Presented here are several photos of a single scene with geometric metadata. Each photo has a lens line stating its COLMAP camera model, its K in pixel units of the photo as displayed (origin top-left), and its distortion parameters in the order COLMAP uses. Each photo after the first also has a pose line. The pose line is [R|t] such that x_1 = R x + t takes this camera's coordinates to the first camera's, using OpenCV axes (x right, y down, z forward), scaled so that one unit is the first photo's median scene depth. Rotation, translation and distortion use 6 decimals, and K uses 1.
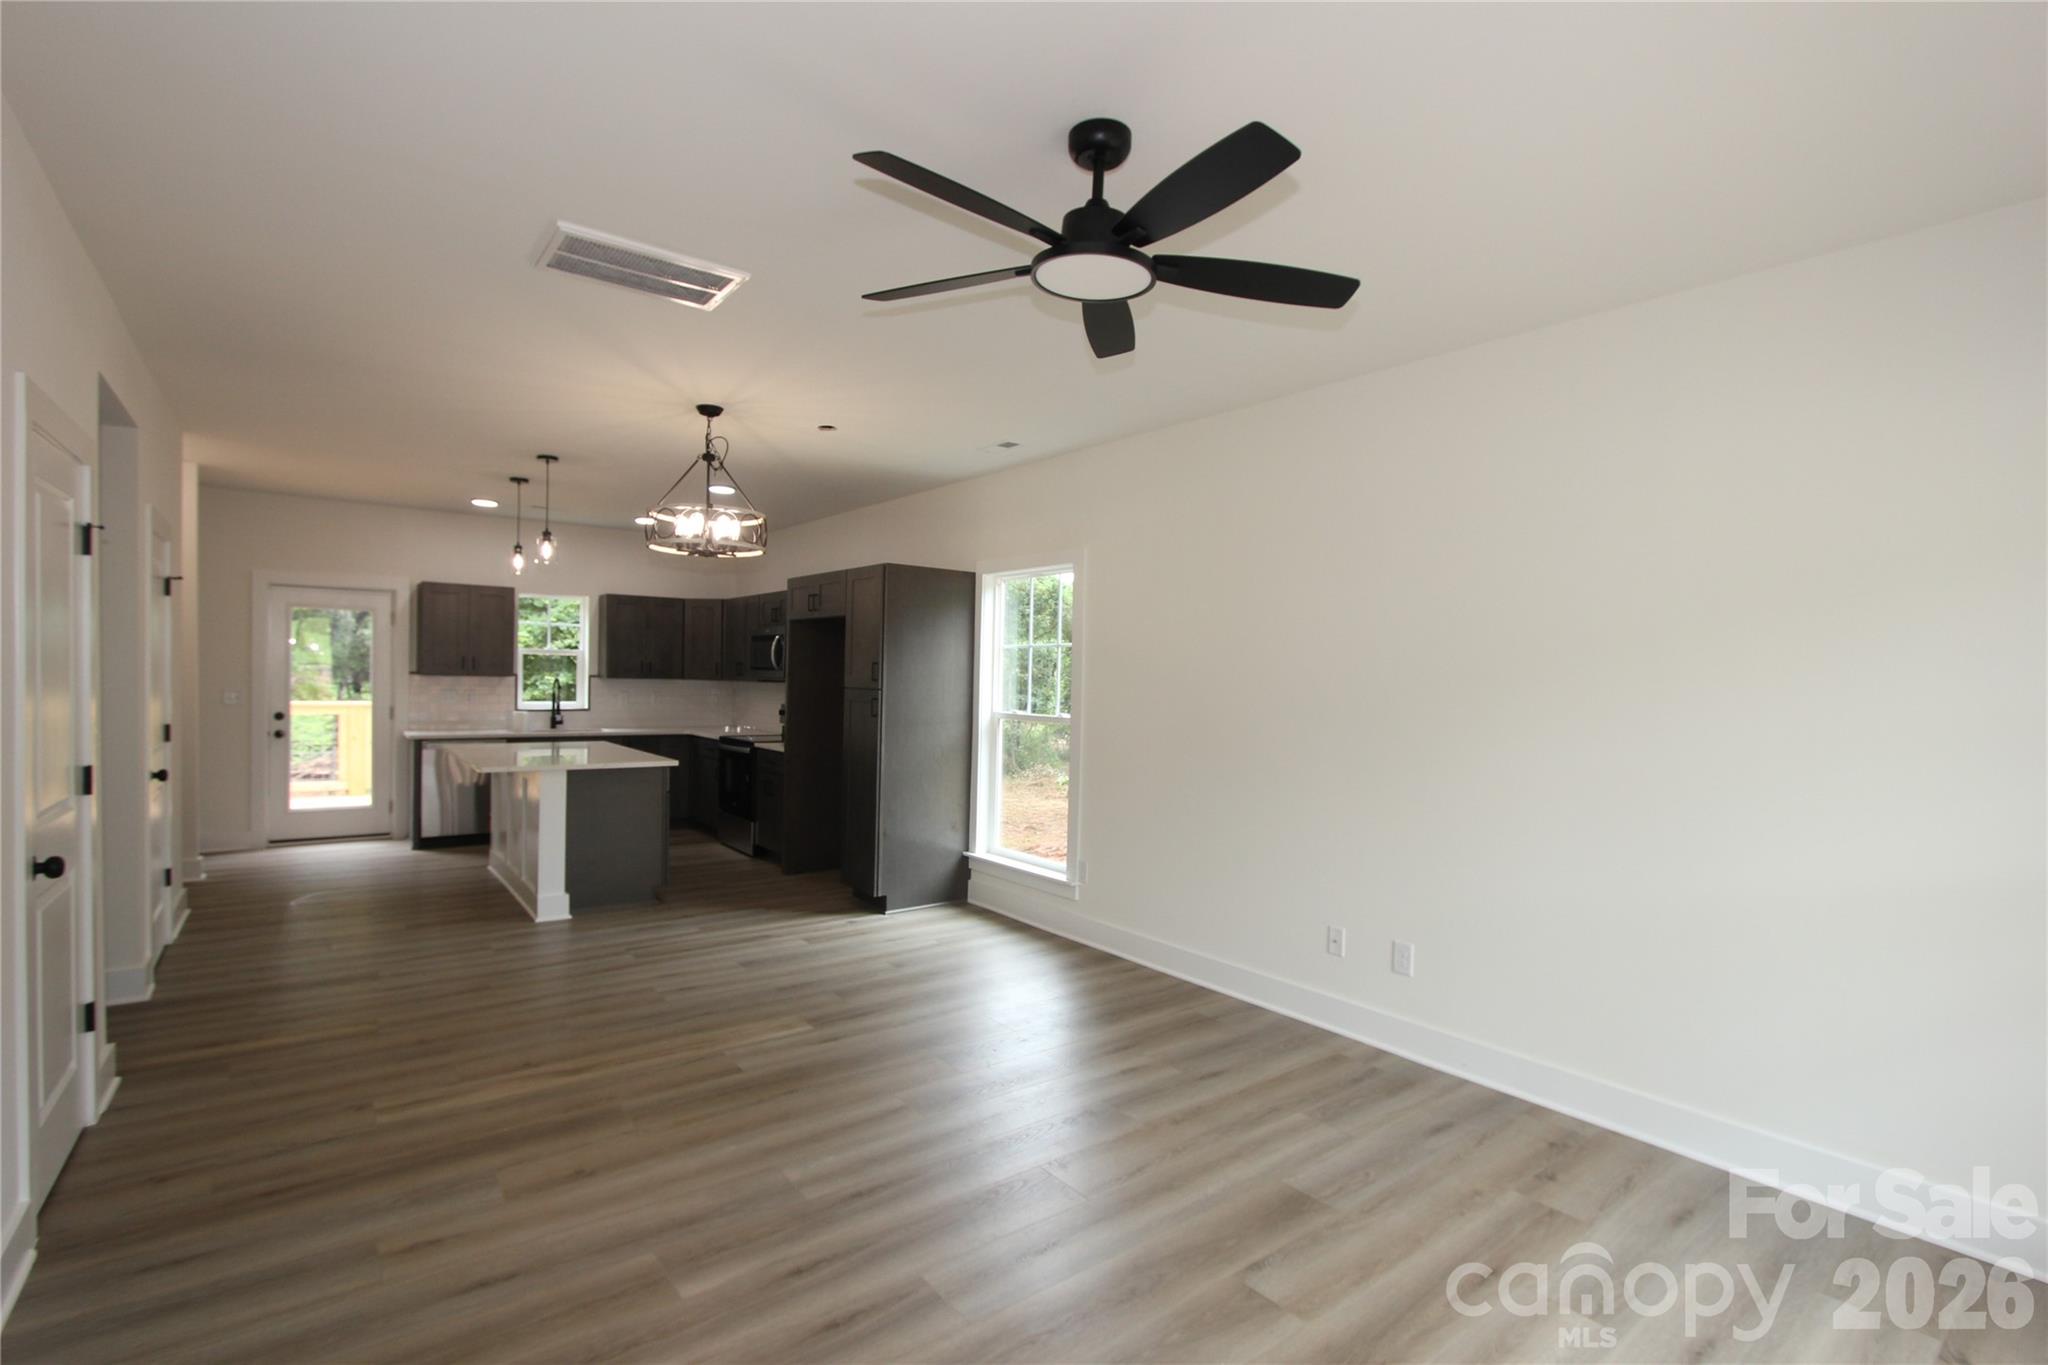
lens RADIAL K [[942.3, 0, 1019.8], [0, 942.3, 700.8], [0, 0, 1]] dist [-0.022558, 0.004031]
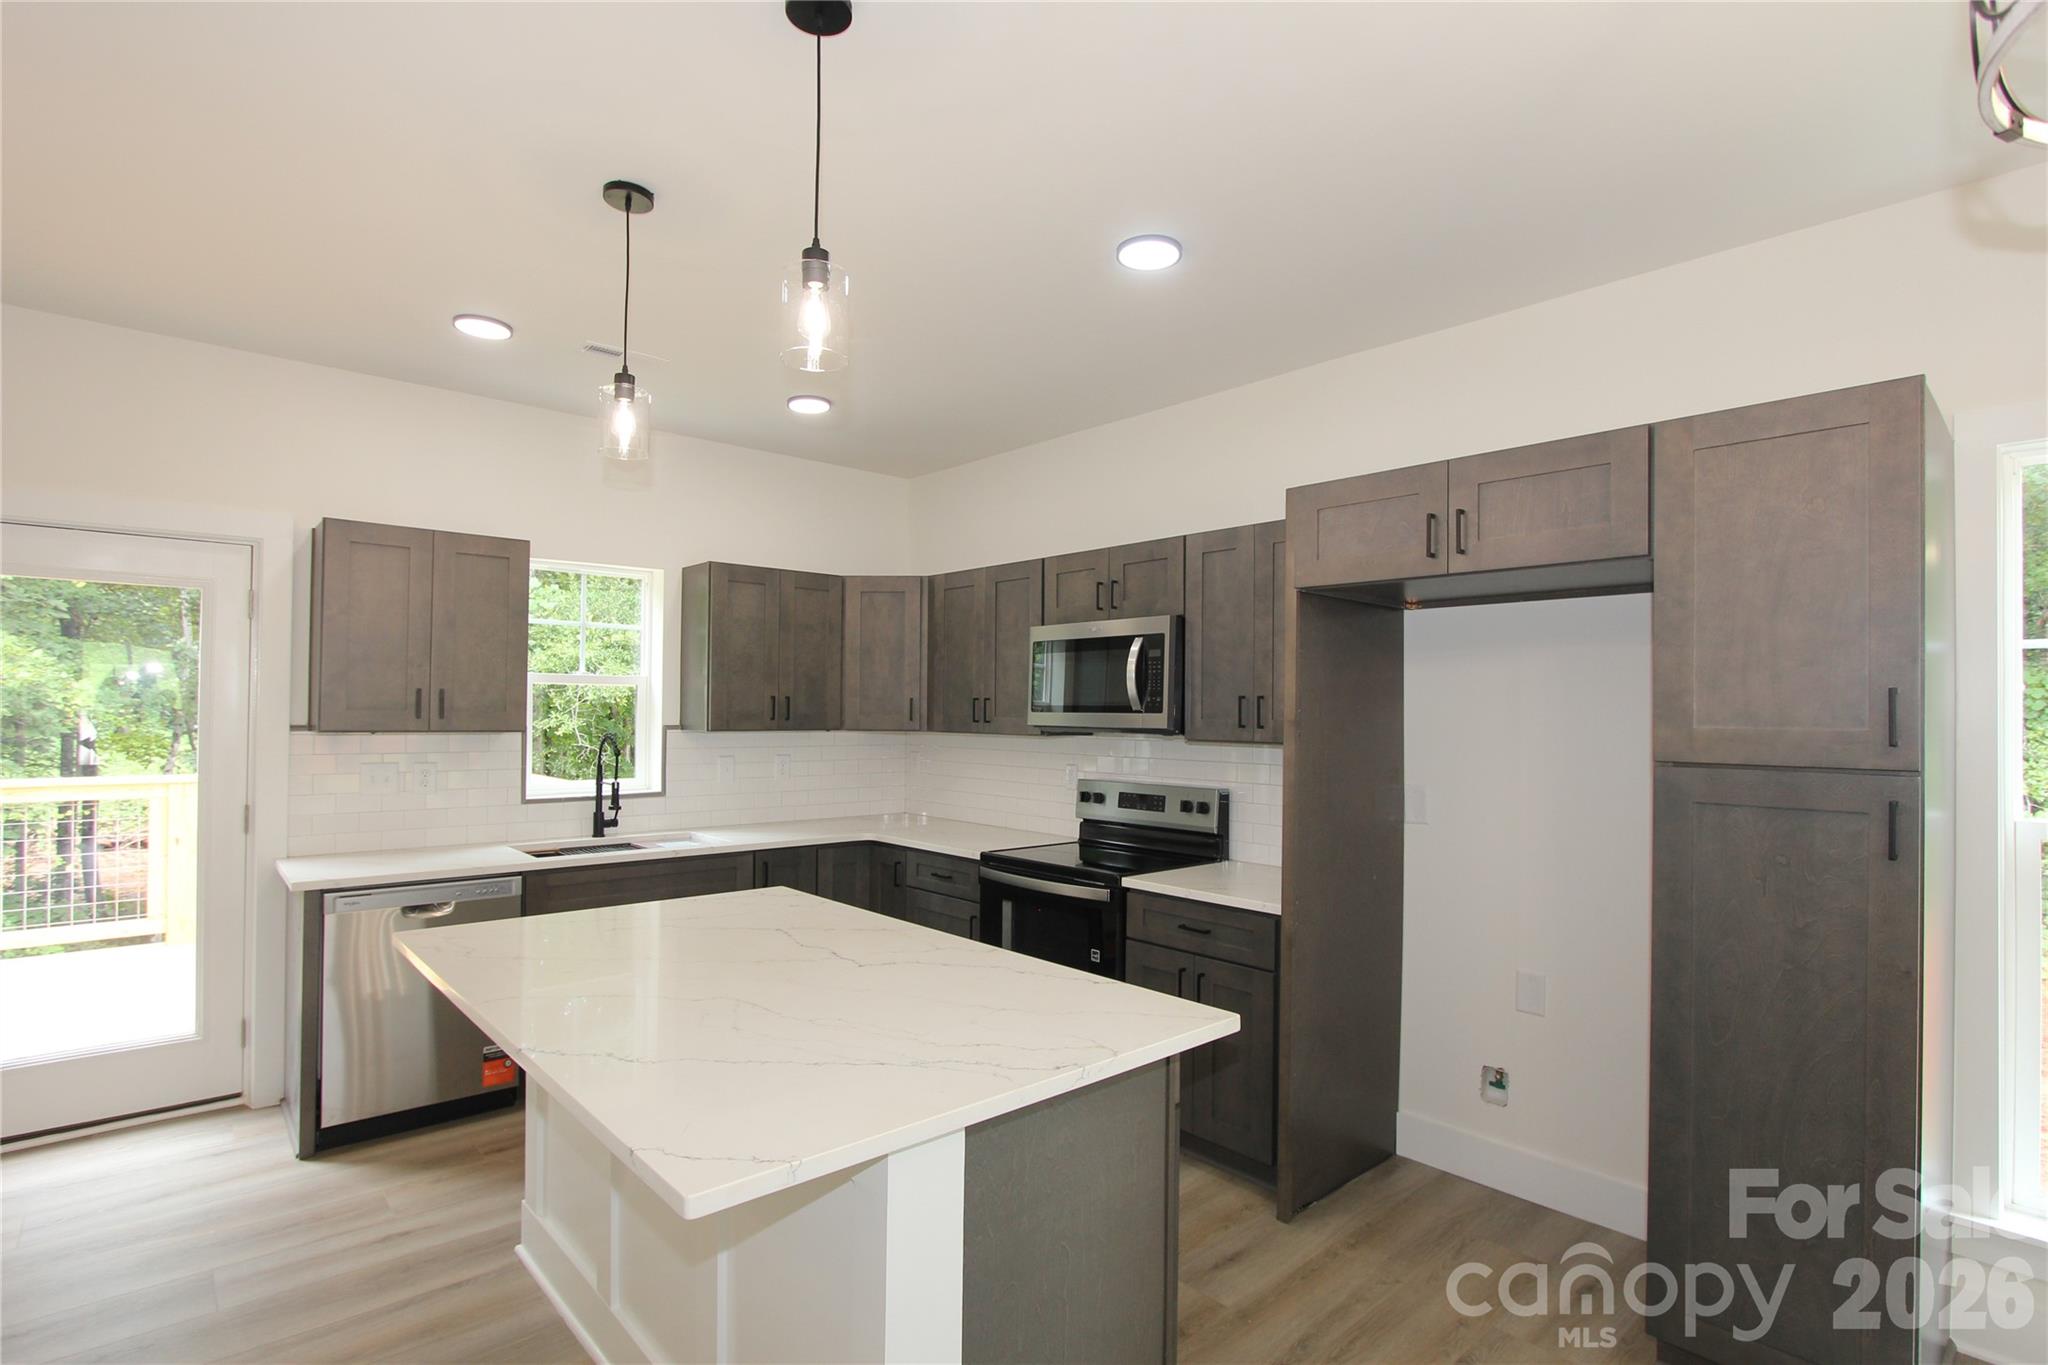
lens RADIAL K [[992.4, 0, 1018.9], [0, 992.4, 703.6], [0, 0, 1]] dist [-0.017340, 0.002932]
pose [[0.997170, -0.012506, 0.074131, -0.443593], [0.014923, 0.999372, -0.032140, -0.027443], [-0.073683, 0.033155, 0.996730, 0.657477]]
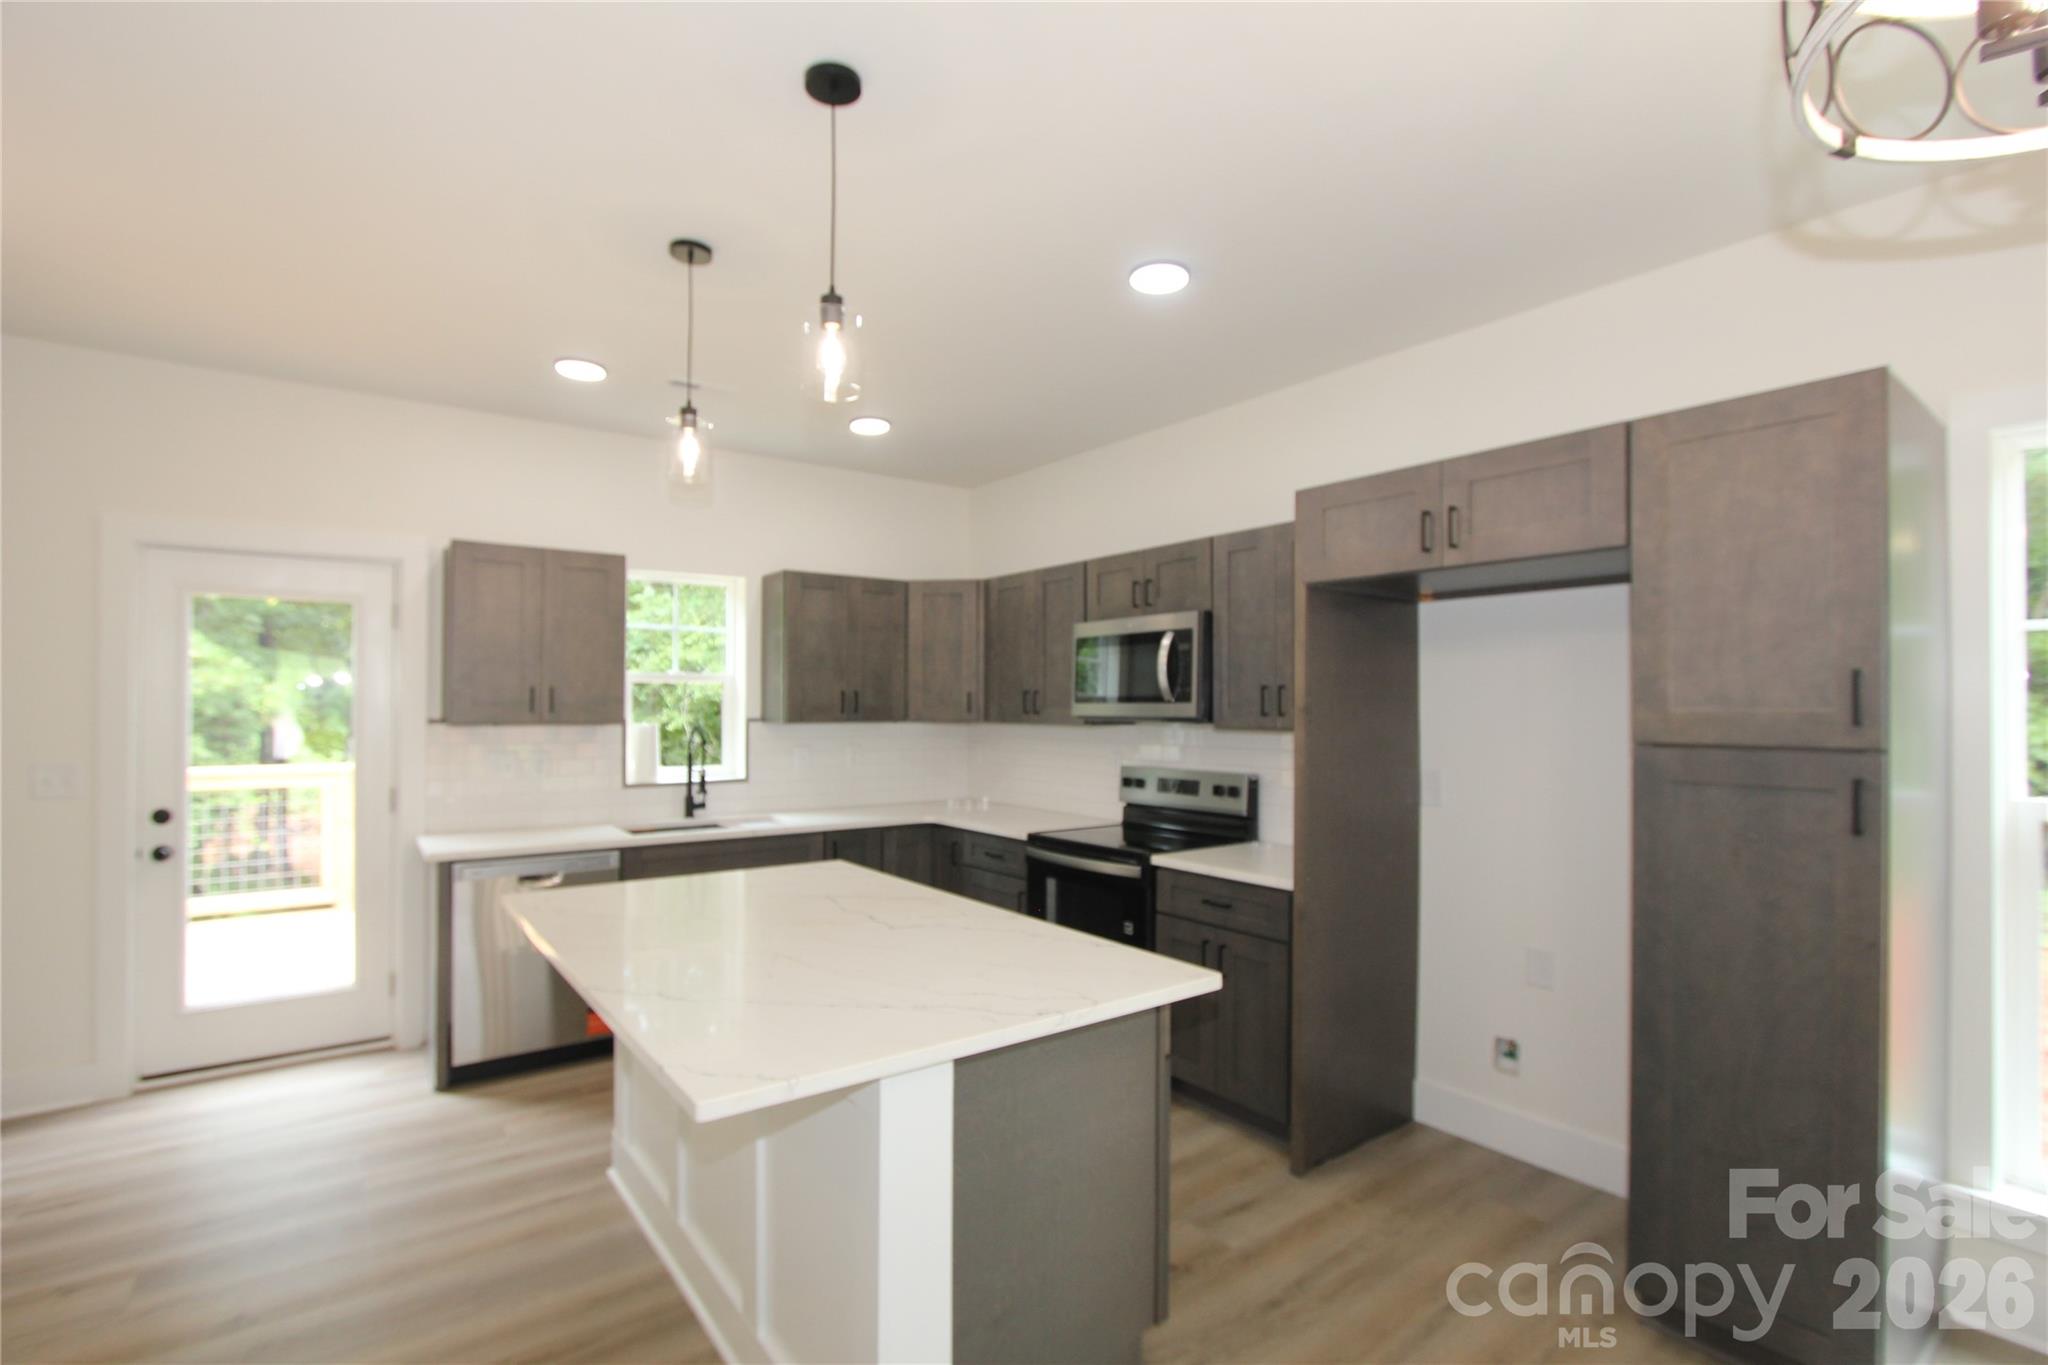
lens RADIAL K [[942.3, 0, 1014.9], [0, 942.3, 701.7], [0, 0, 1]] dist [-0.022558, 0.004031]
pose [[0.999613, -0.020349, -0.018968, -0.415224], [0.019746, 0.999309, -0.031485, -0.023550], [0.019596, 0.031098, 0.999324, 0.637779]]
